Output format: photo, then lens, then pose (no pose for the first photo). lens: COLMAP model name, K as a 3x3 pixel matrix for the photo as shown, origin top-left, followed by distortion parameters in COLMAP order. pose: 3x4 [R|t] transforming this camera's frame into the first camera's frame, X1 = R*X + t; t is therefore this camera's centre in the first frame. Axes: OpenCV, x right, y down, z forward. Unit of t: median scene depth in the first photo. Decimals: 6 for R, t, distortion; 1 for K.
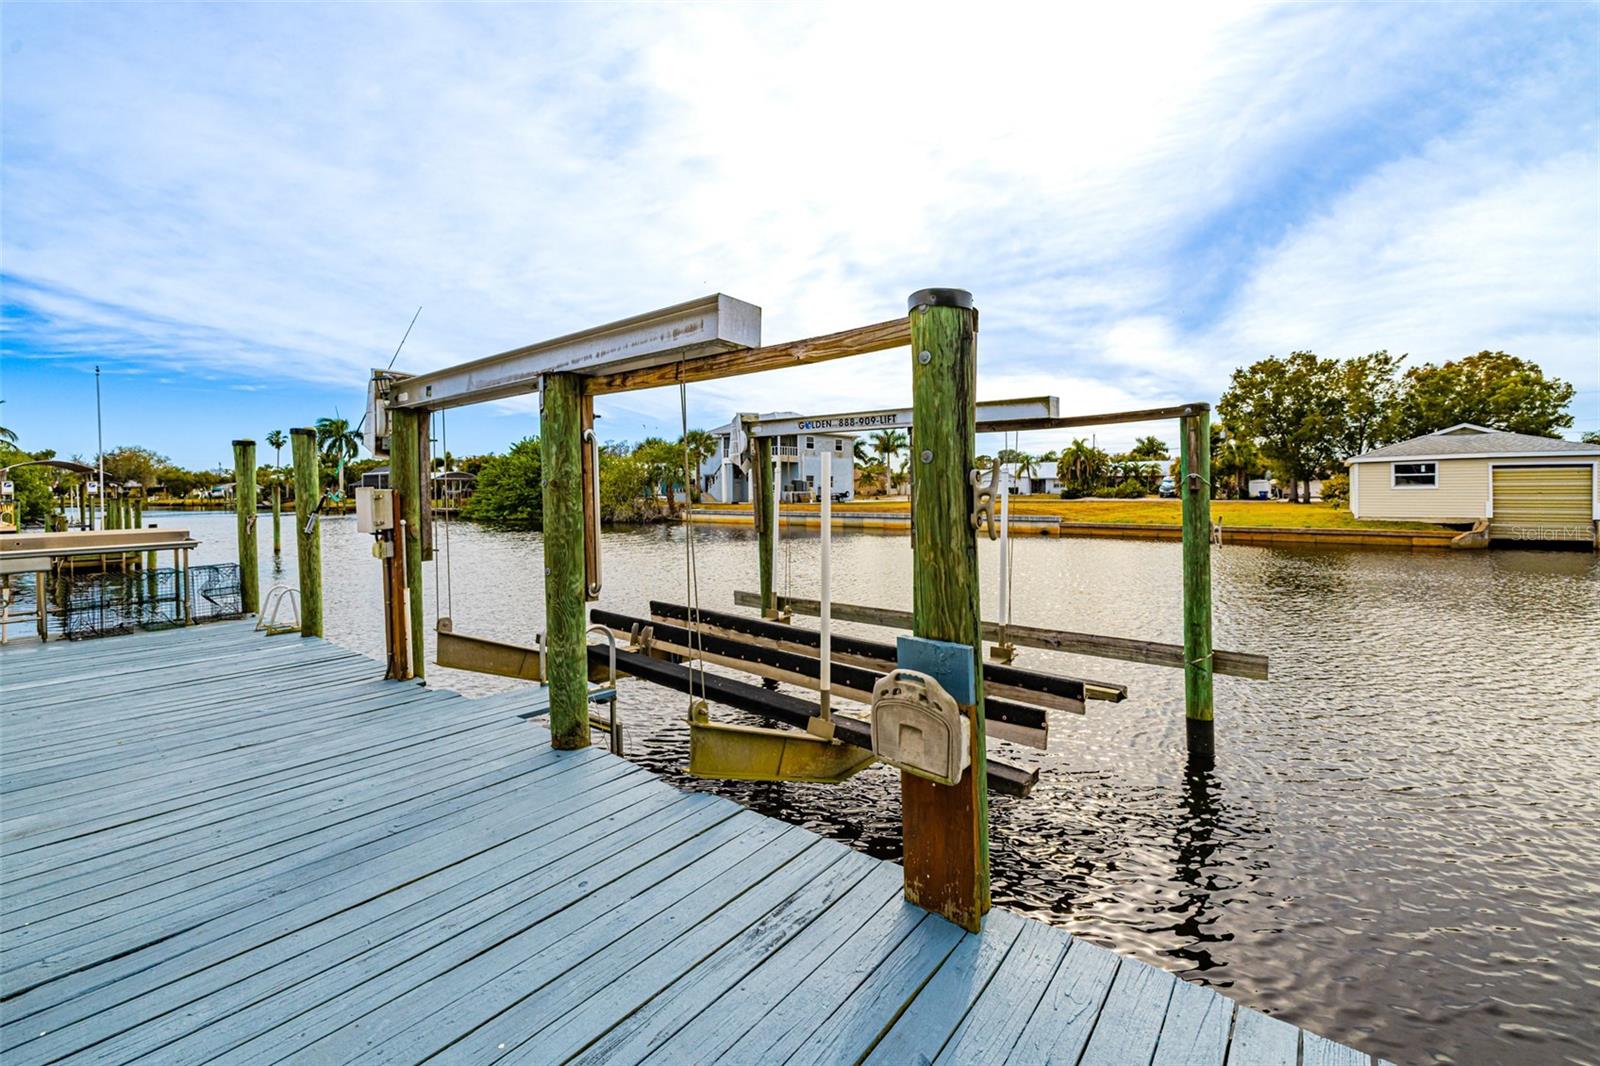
lens RADIAL K [[687.7, 0, 797.6], [0, 687.7, 513.7], [0, 0, 1]] dist [-0.001323, 0.000461]
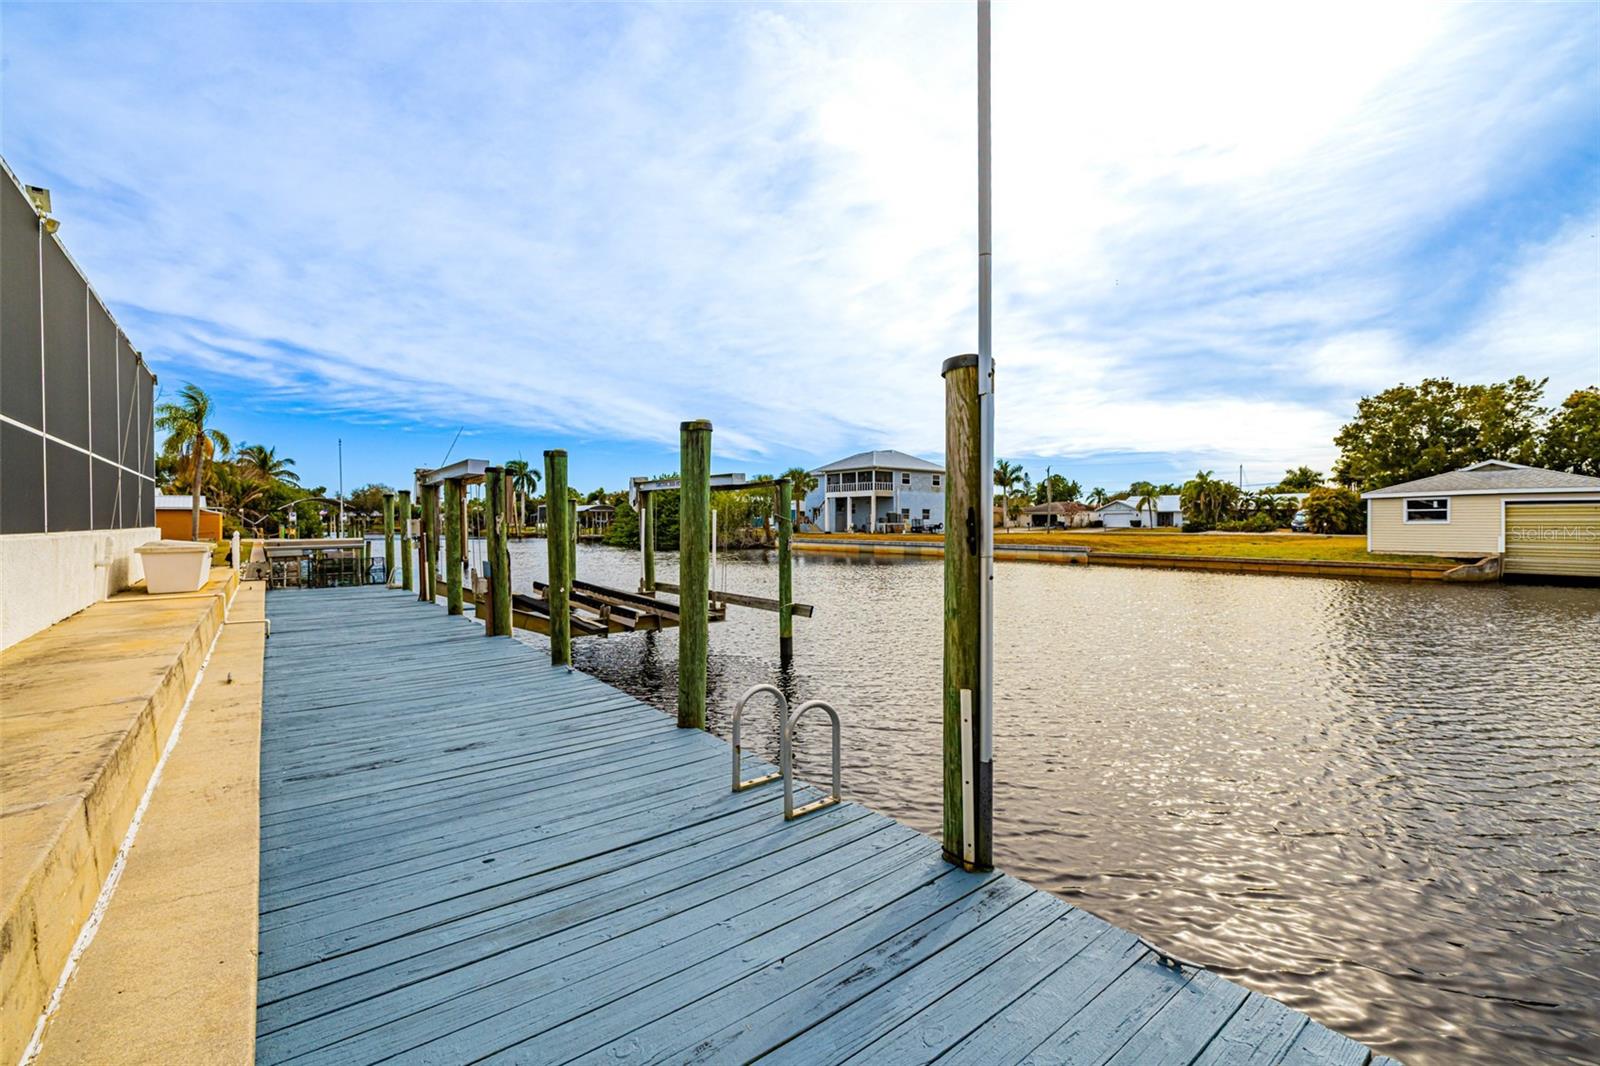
lens RADIAL K [[668.5, 0, 800.8], [0, 668.5, 501.9], [0, 0, 1]] dist [0.018928, 0.000607]
pose [[0.977892, -0.000019, -0.209112, 0.082620], [-0.013271, 0.997979, -0.062150, 0.002270], [0.208690, 0.063551, 0.975915, -0.070240]]
